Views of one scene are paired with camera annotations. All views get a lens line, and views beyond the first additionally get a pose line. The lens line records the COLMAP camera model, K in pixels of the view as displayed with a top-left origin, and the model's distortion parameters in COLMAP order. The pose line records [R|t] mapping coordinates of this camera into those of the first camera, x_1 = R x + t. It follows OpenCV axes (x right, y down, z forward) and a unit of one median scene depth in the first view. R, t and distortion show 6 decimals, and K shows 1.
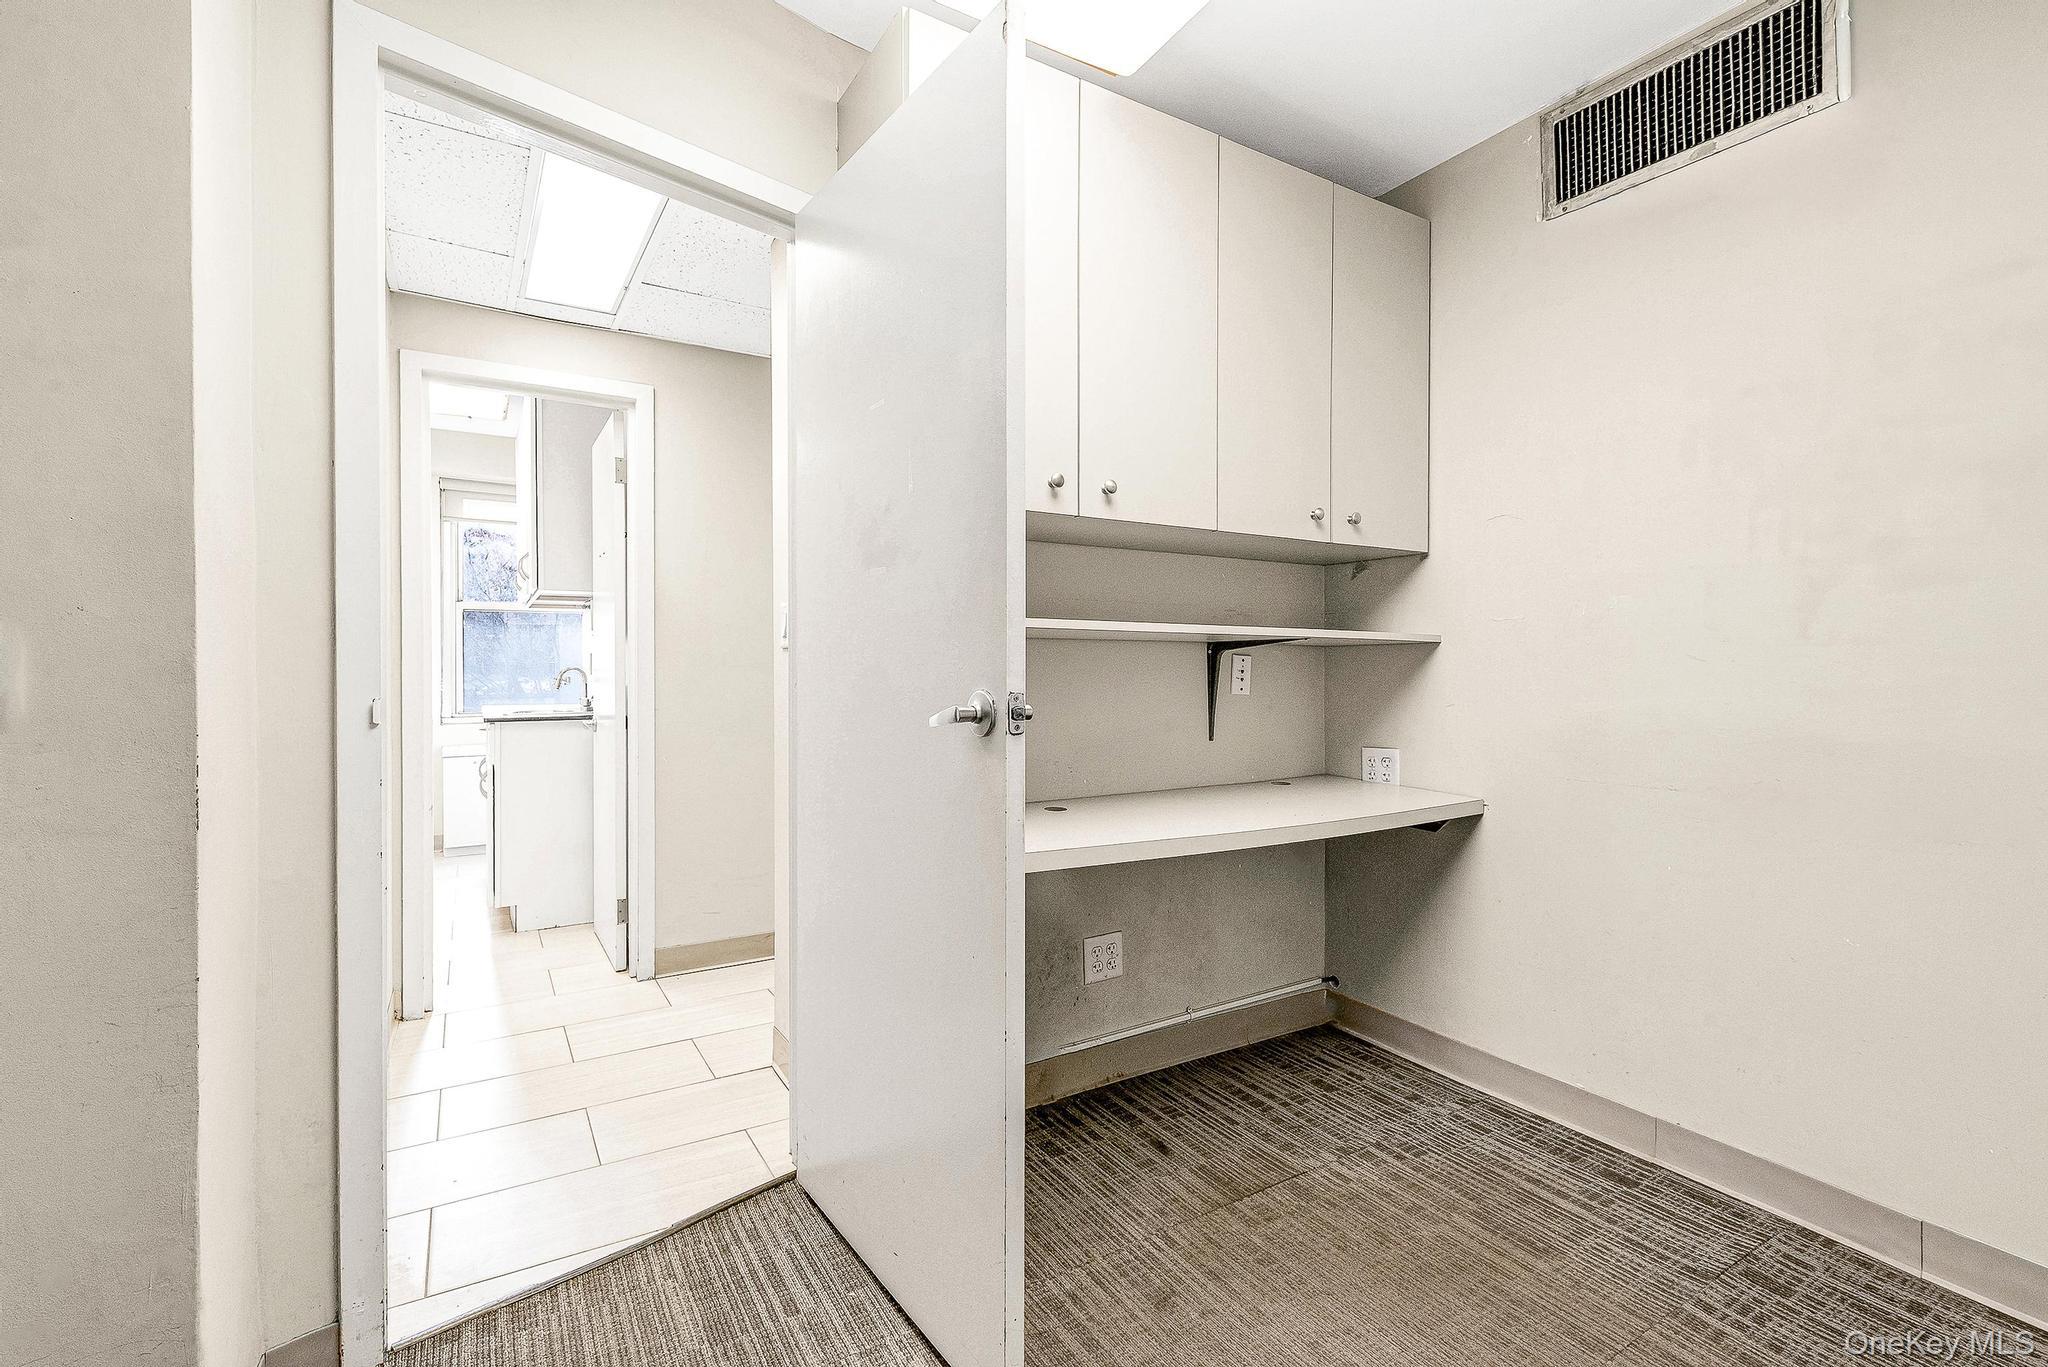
lens RADIAL K [[923.3, 0, 1032.2], [0, 923.3, 671.3], [0, 0, 1]] dist [0.038053, -0.011361]
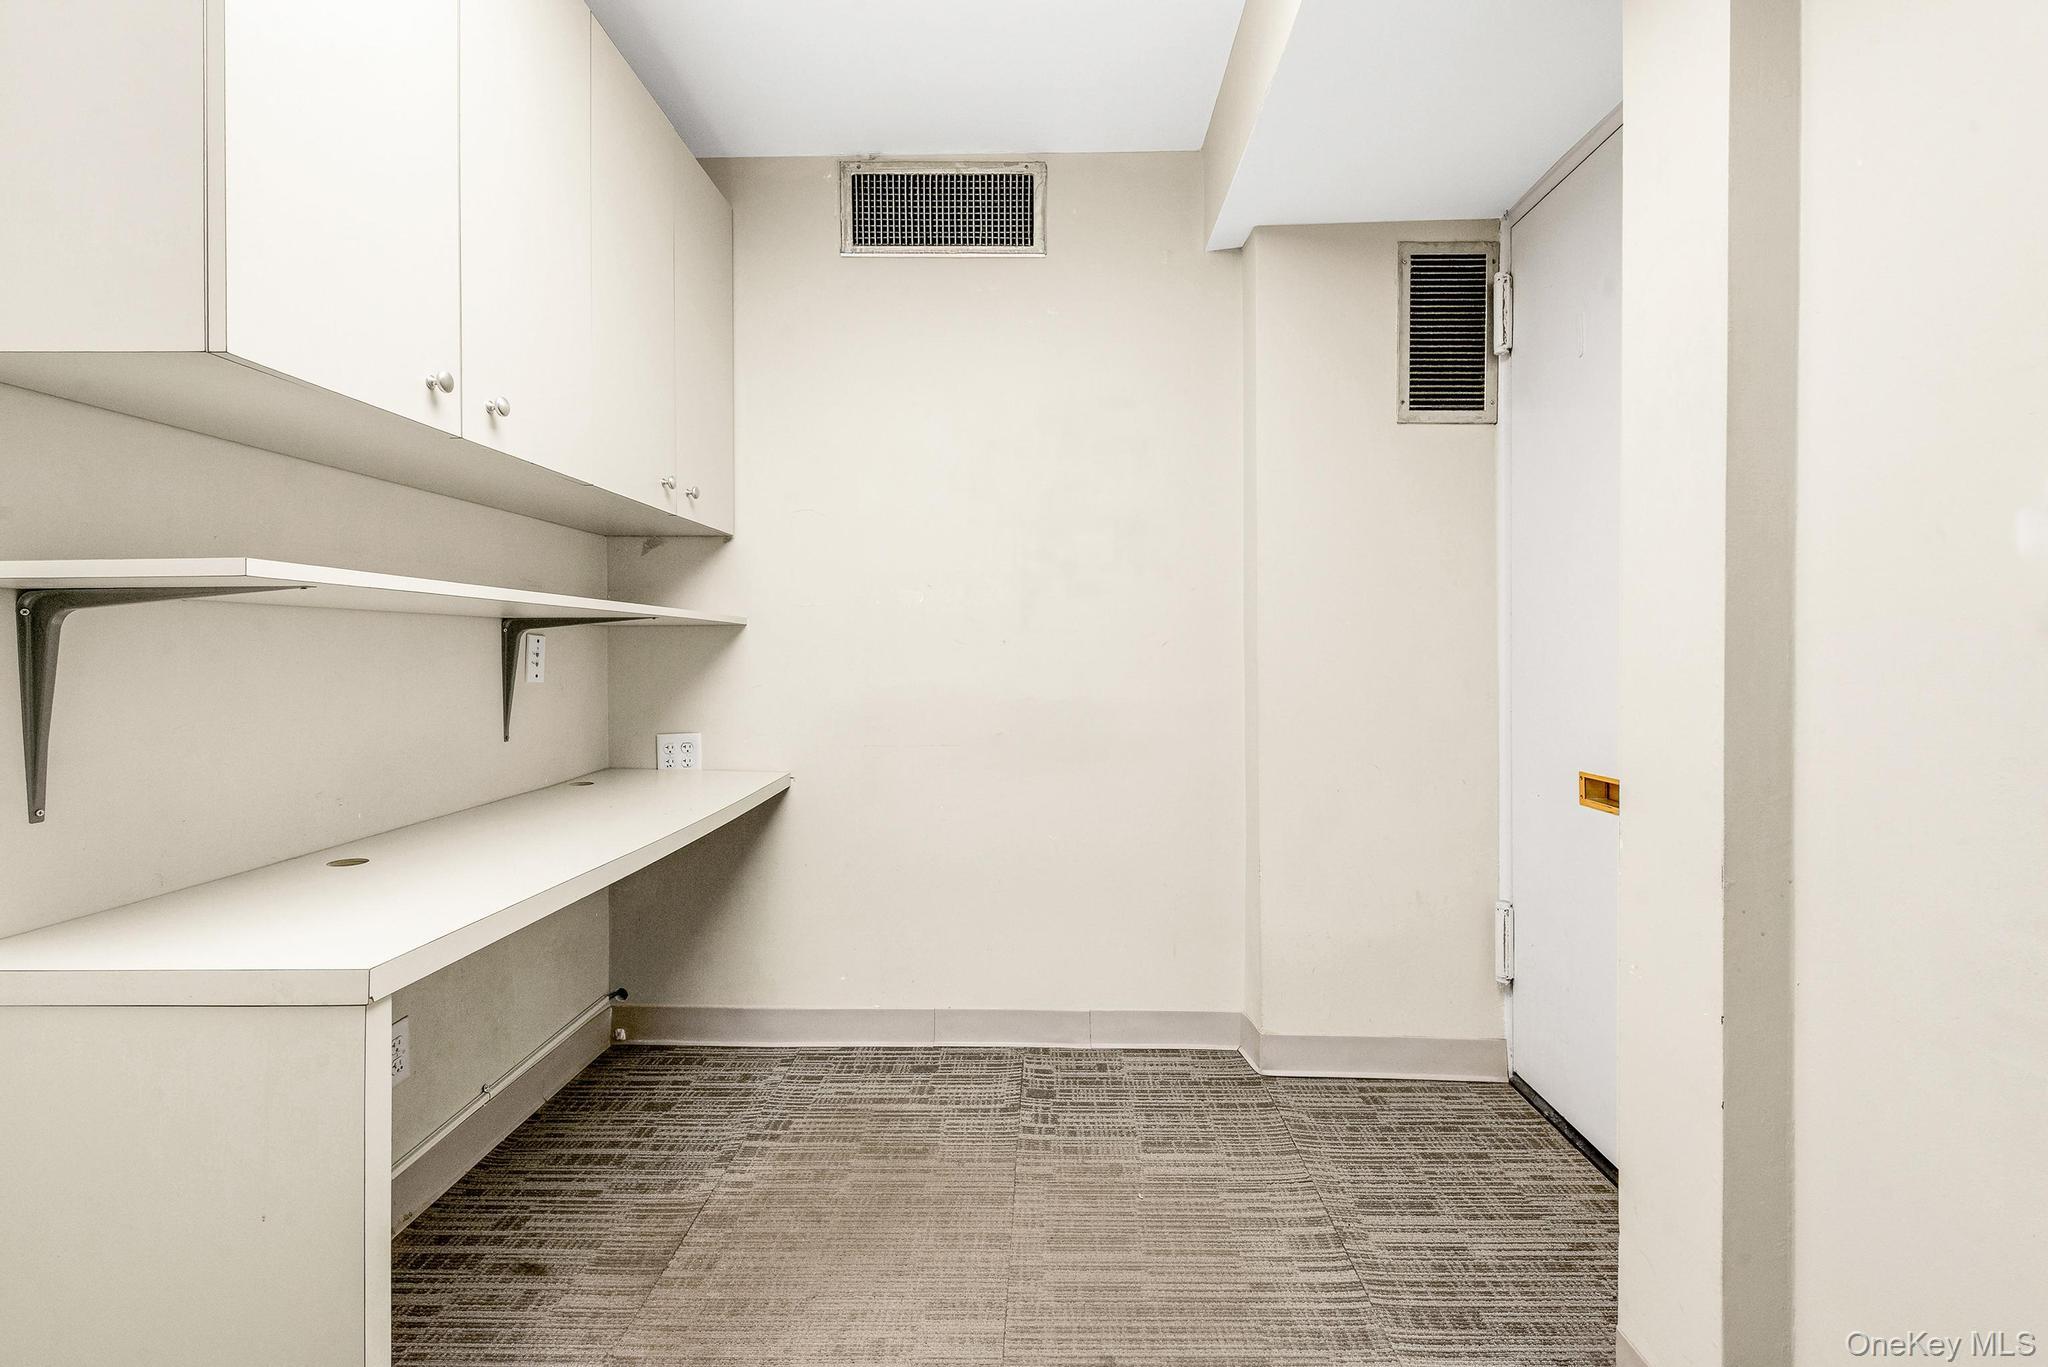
lens RADIAL K [[911.5, 0, 1043.0], [0, 911.5, 647.5], [0, 0, 1]] dist [0.015083, -0.000164]
pose [[0.530881, -0.001074, 0.847445, -0.272637], [0.004102, 0.999991, -0.001302, -0.003909], [-0.847436, 0.004168, 0.530881, 0.219812]]
